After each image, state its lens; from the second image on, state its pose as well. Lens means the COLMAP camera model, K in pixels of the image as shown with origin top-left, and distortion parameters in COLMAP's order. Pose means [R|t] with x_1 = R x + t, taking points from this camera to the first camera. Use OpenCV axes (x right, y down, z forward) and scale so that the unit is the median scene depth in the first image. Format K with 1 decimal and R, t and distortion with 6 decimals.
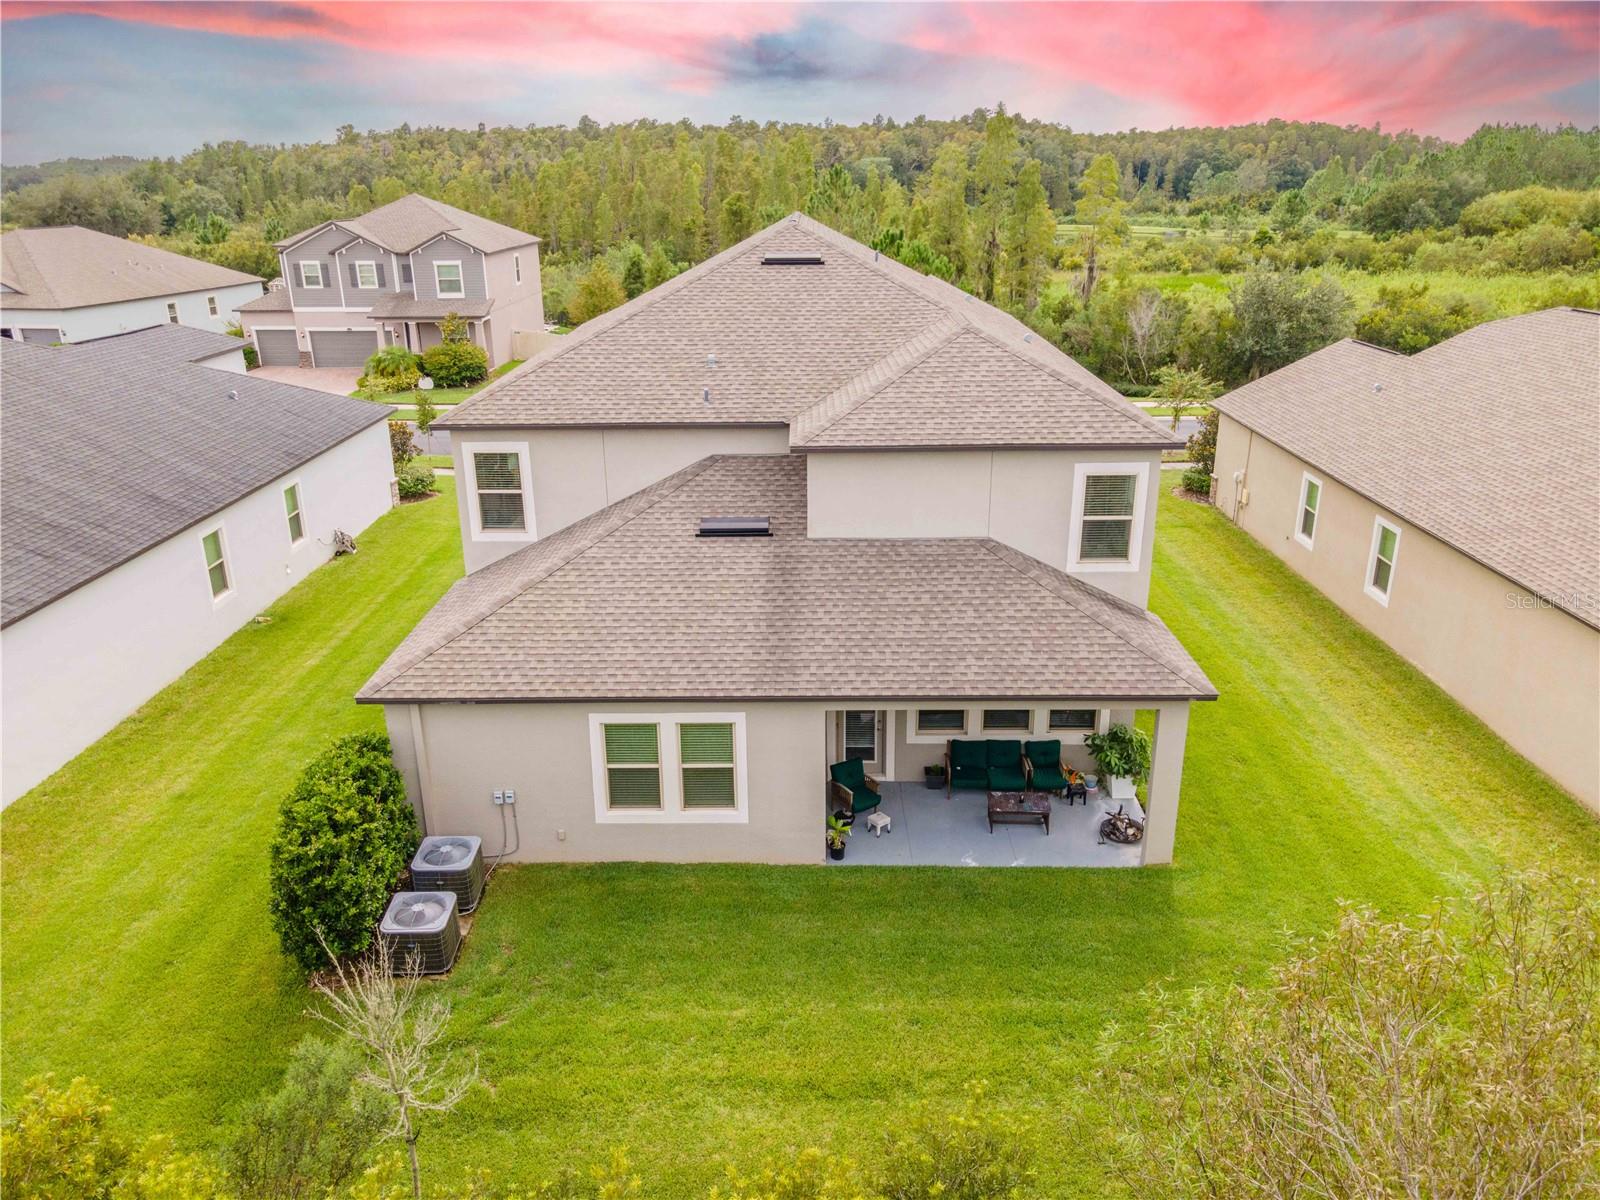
lens RADIAL K [[1192.1, 0, 800.0], [0, 1192.1, 600.0], [0, 0, 1]] dist [0.056332, 0.001324]
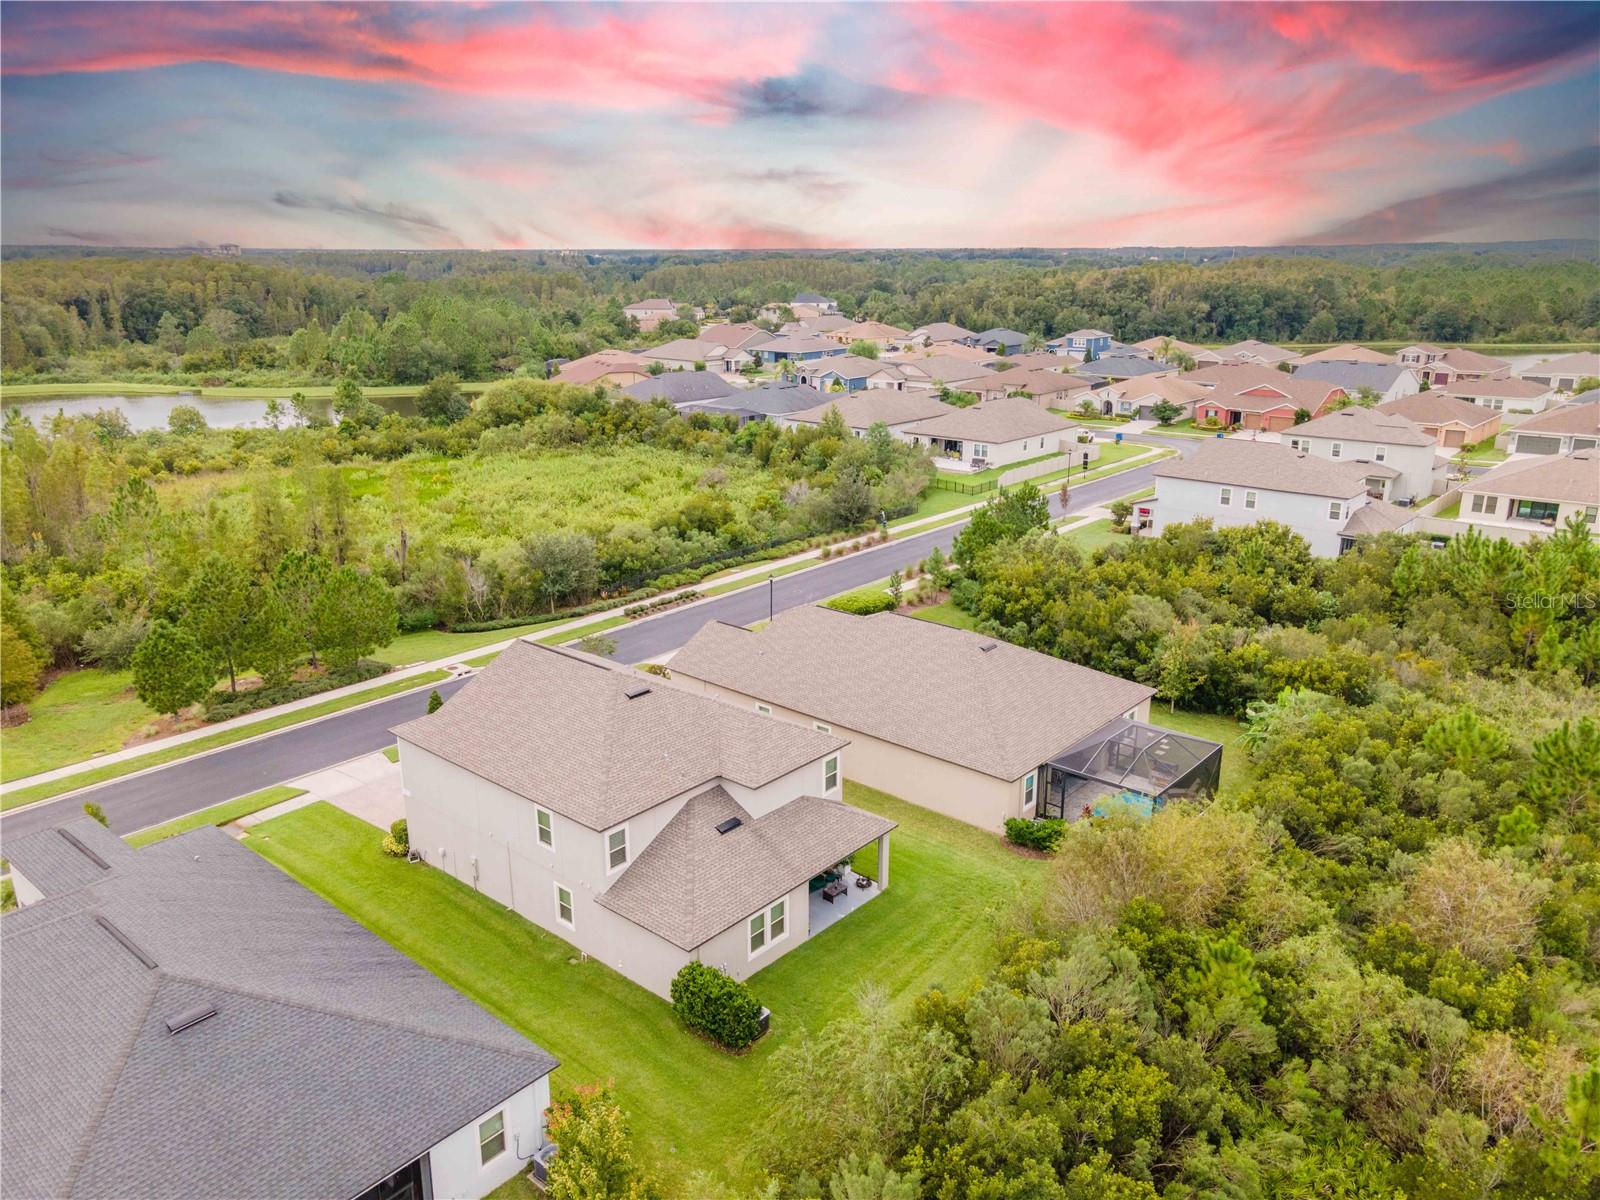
lens RADIAL K [[1192.1, 0, 800.0], [0, 1192.1, 600.0], [0, 0, 1]] dist [0.056332, 0.001324]
pose [[0.651167, -0.210843, 0.729059, -1.622877], [0.250652, 0.966478, 0.055632, -0.599433], [-0.716349, 0.146514, 0.682186, -0.809012]]
